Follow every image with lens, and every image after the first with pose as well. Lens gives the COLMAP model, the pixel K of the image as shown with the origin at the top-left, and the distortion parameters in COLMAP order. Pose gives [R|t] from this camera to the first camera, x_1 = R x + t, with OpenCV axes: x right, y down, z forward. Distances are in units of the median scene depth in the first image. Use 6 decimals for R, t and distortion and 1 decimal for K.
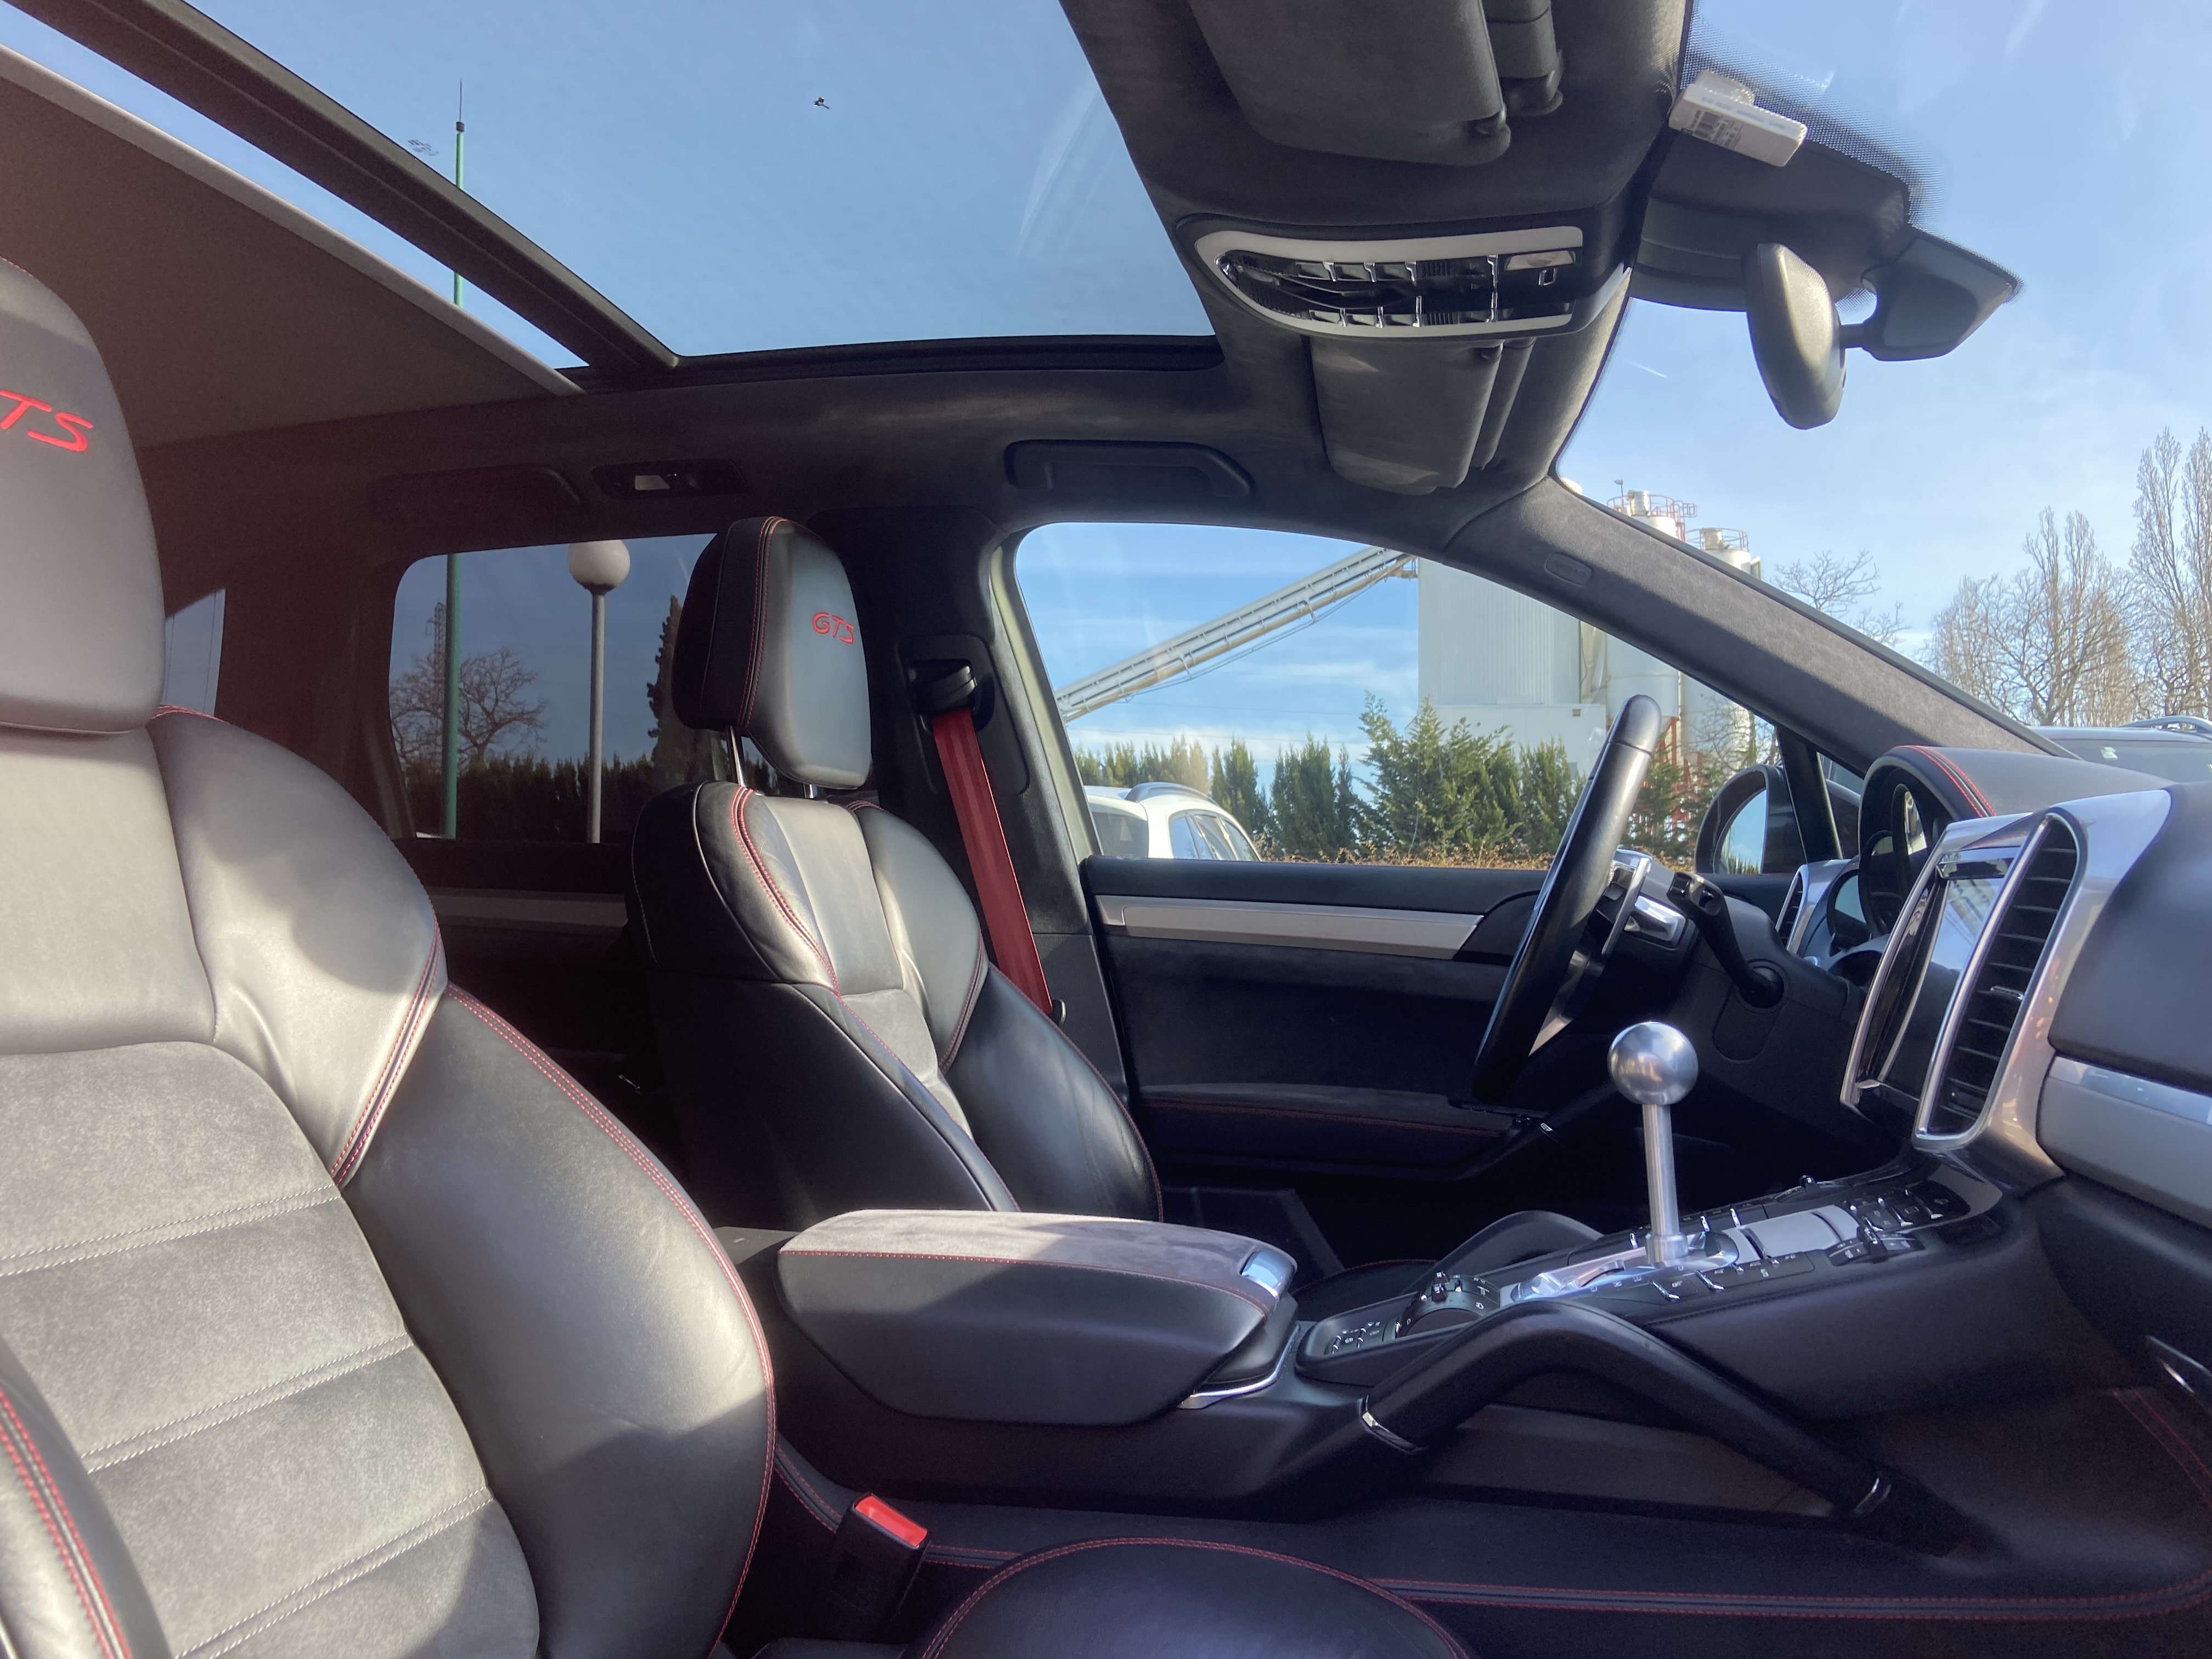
lens RADIAL K [[1675.0, 0, 1082.6], [0, 1675.0, 831.1], [0, 0, 1]] dist [0.131066, -0.162187]
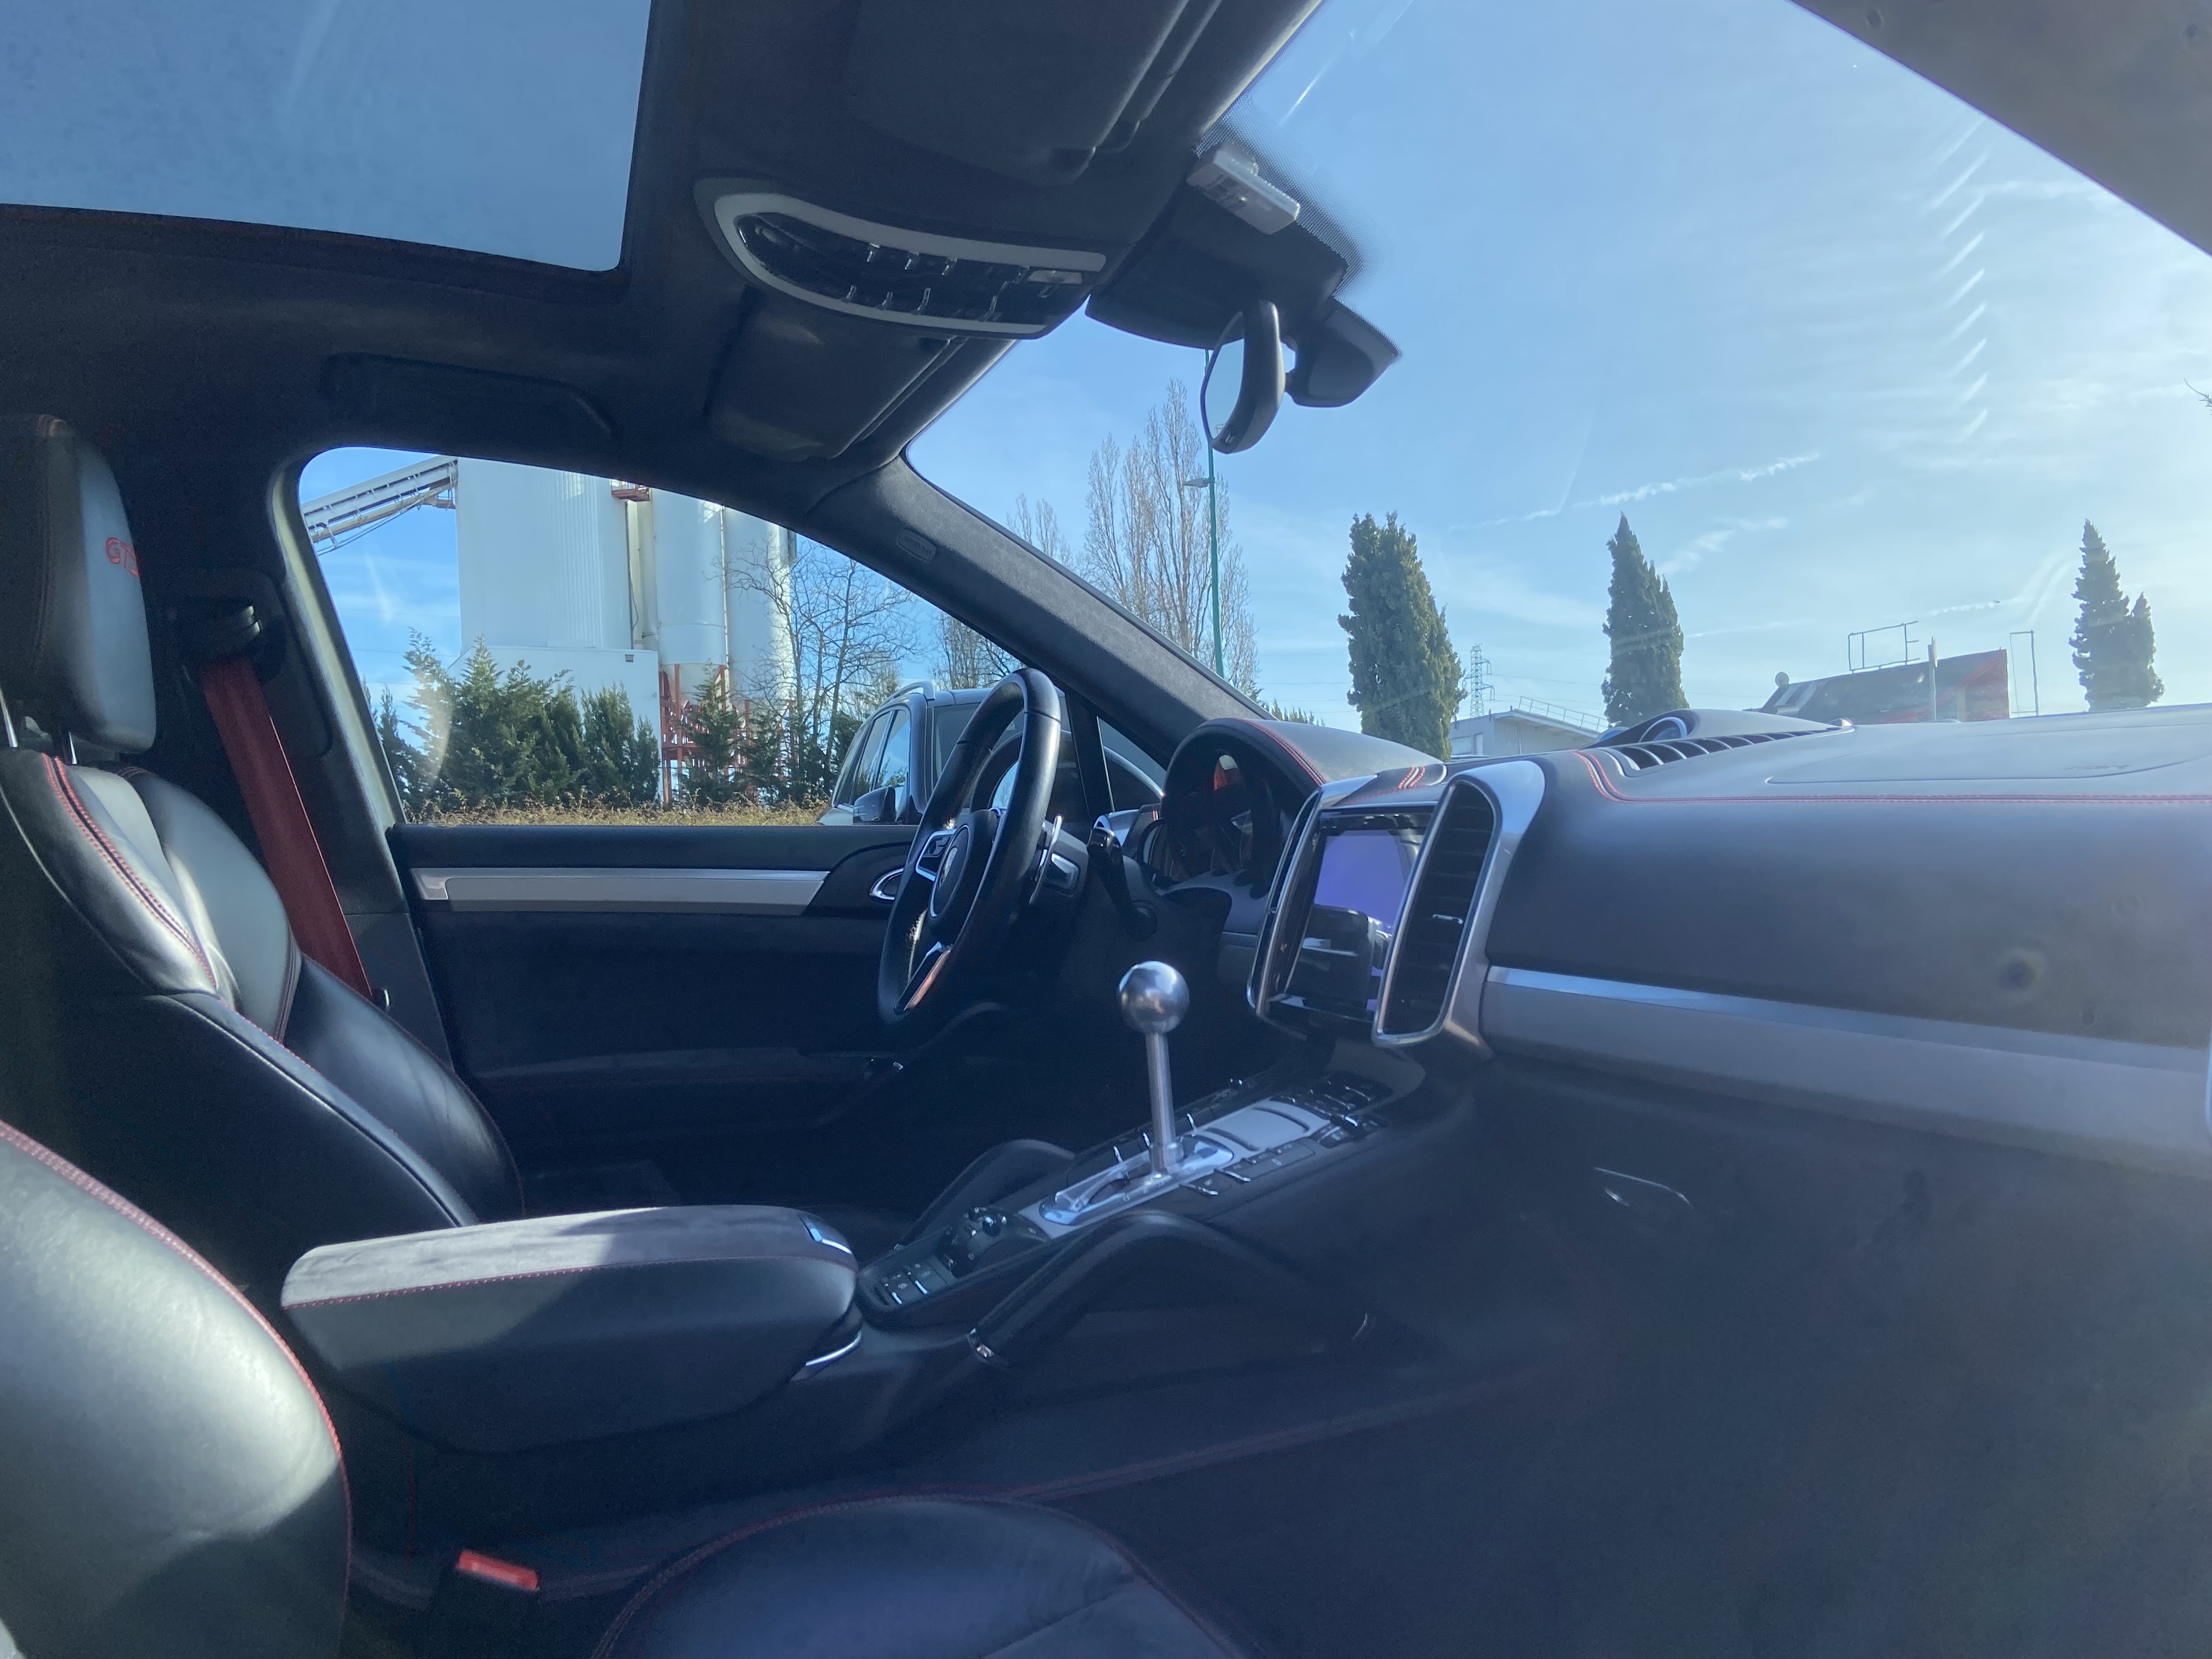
lens RADIAL K [[1672.6, 0, 1106.0], [0, 1672.6, 829.5], [0, 0, 1]] dist [0.075559, -0.003981]
pose [[0.846041, -0.029335, 0.532309, -0.141310], [0.012378, 0.999297, 0.035396, -0.008746], [-0.532973, -0.023358, 0.845810, 0.029202]]
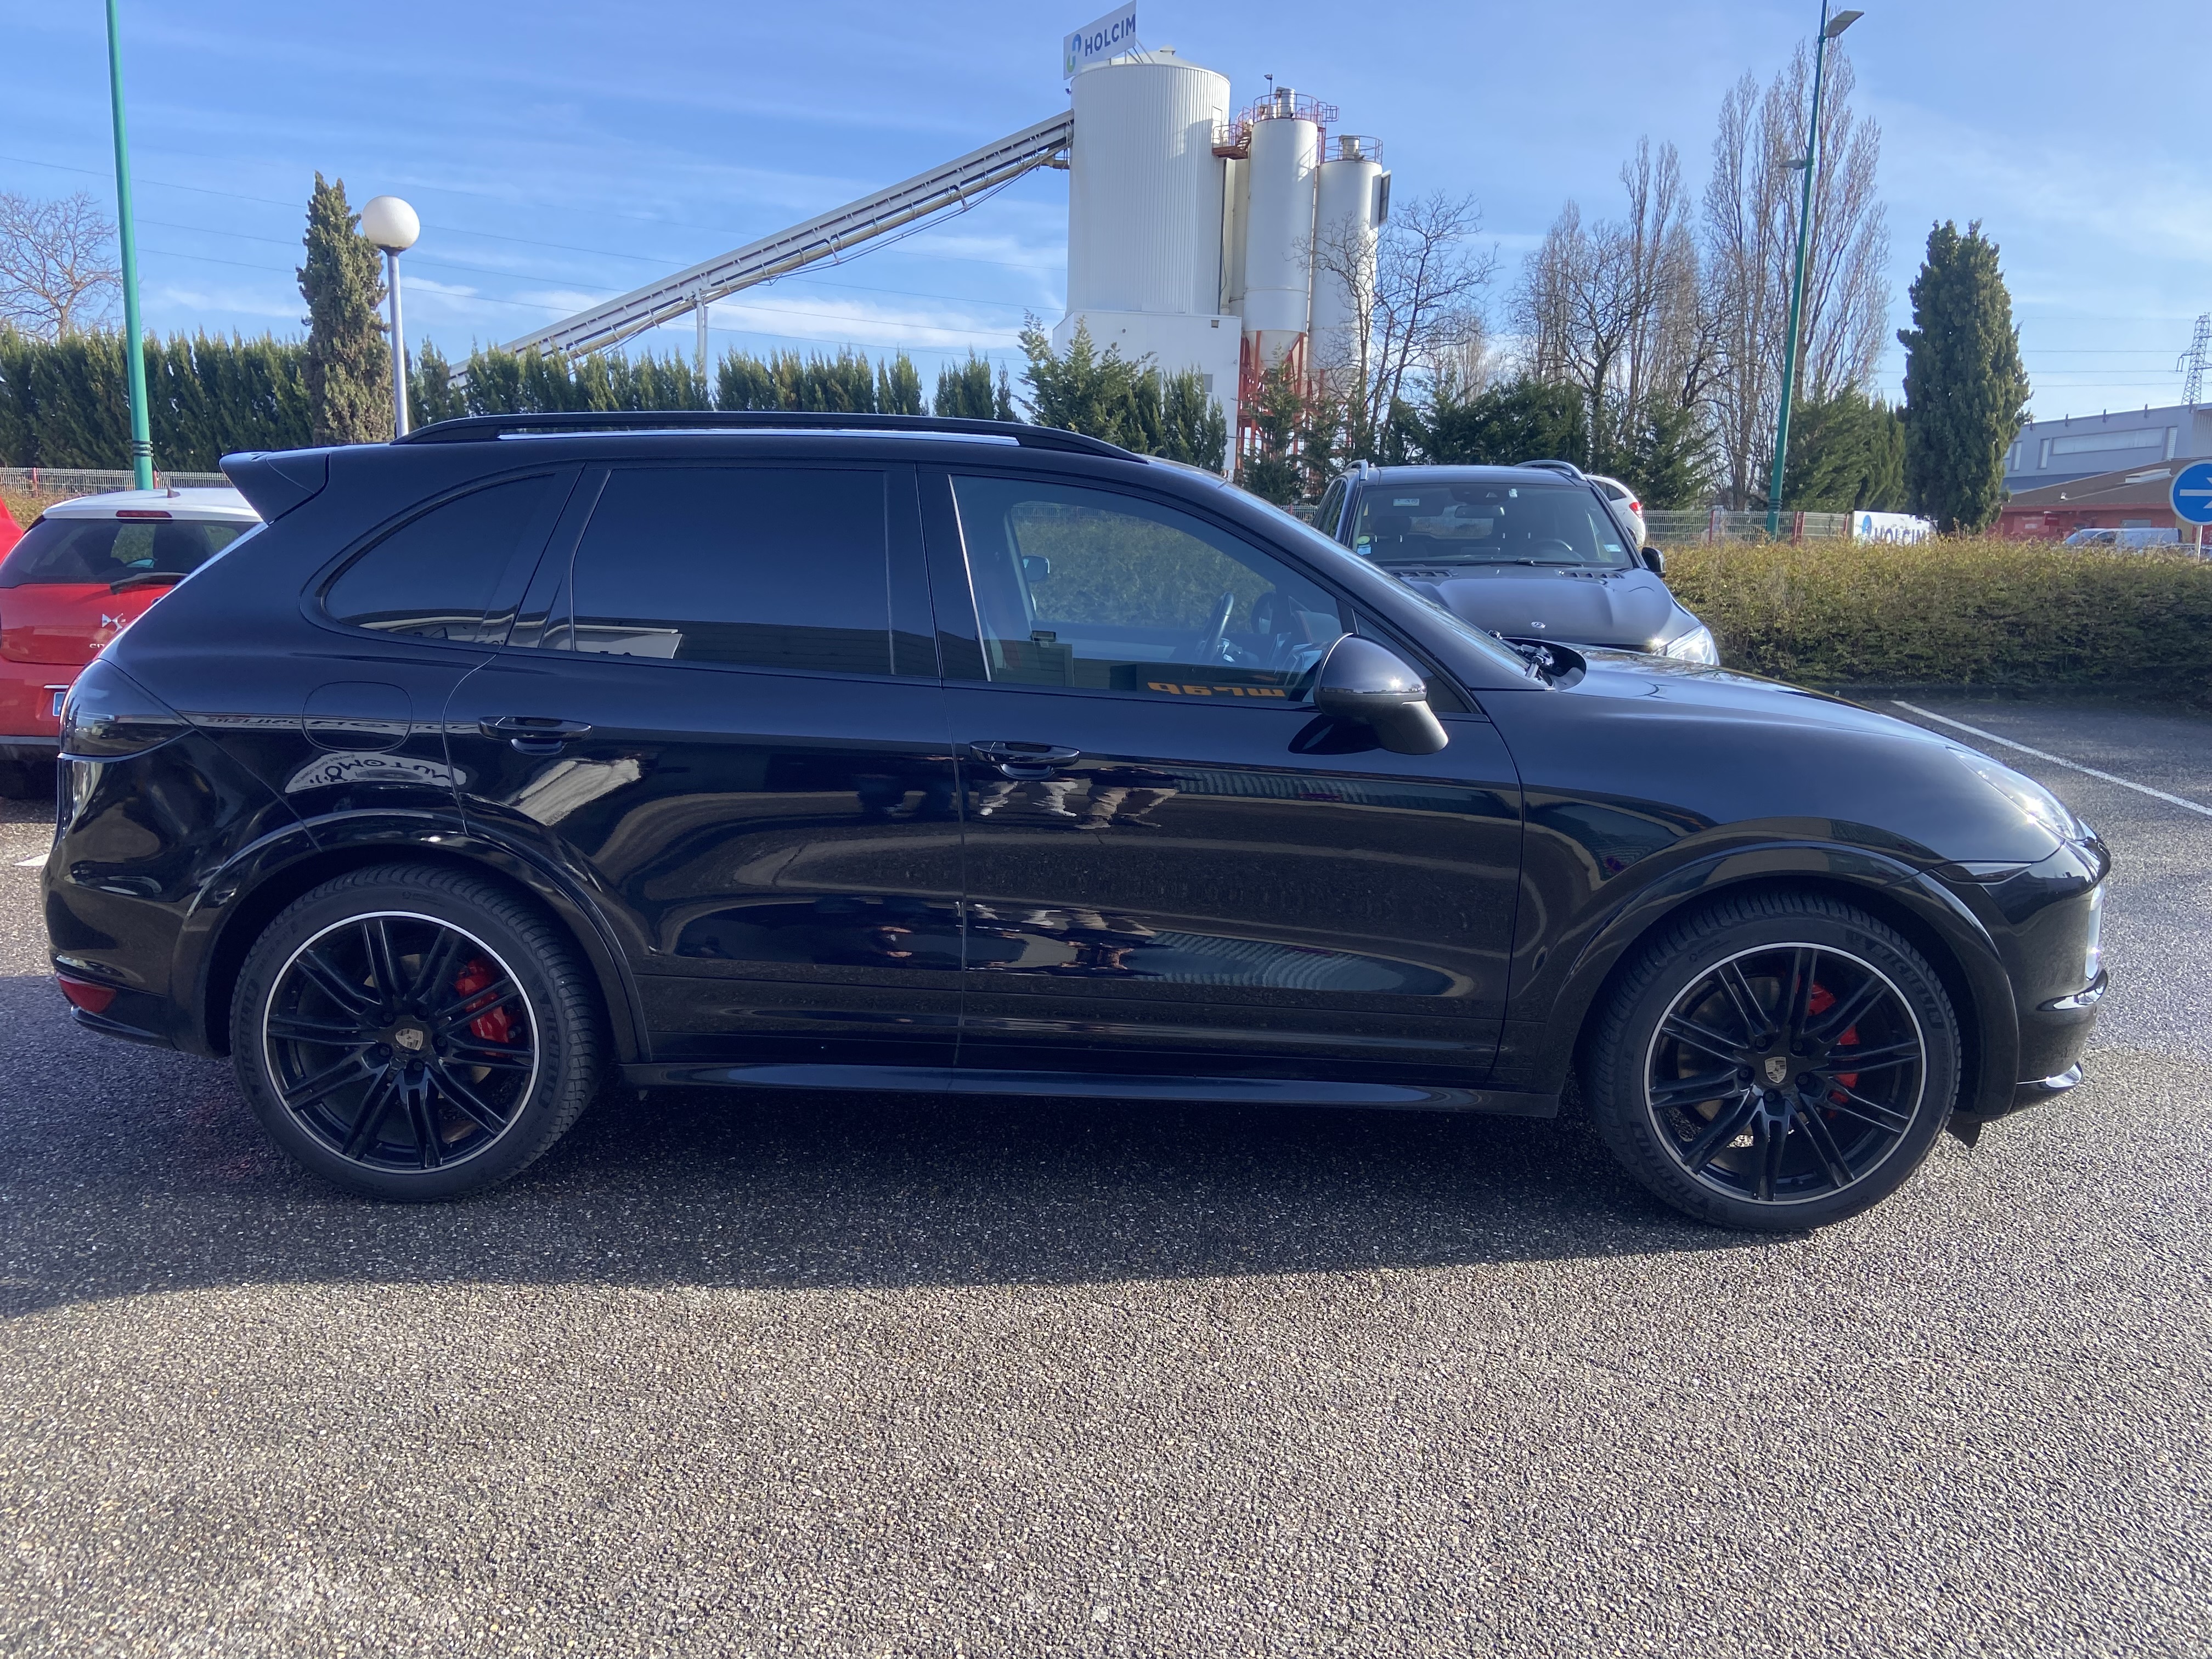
lens RADIAL K [[1675.0, 0, 1082.6], [0, 1675.0, 831.1], [0, 0, 1]] dist [0.131066, -0.162187]
pose [[0.977243, -0.017918, 0.211365, -0.445413], [-0.032690, 0.971802, 0.233523, -0.263777], [-0.209589, -0.235118, 0.949101, -1.482528]]
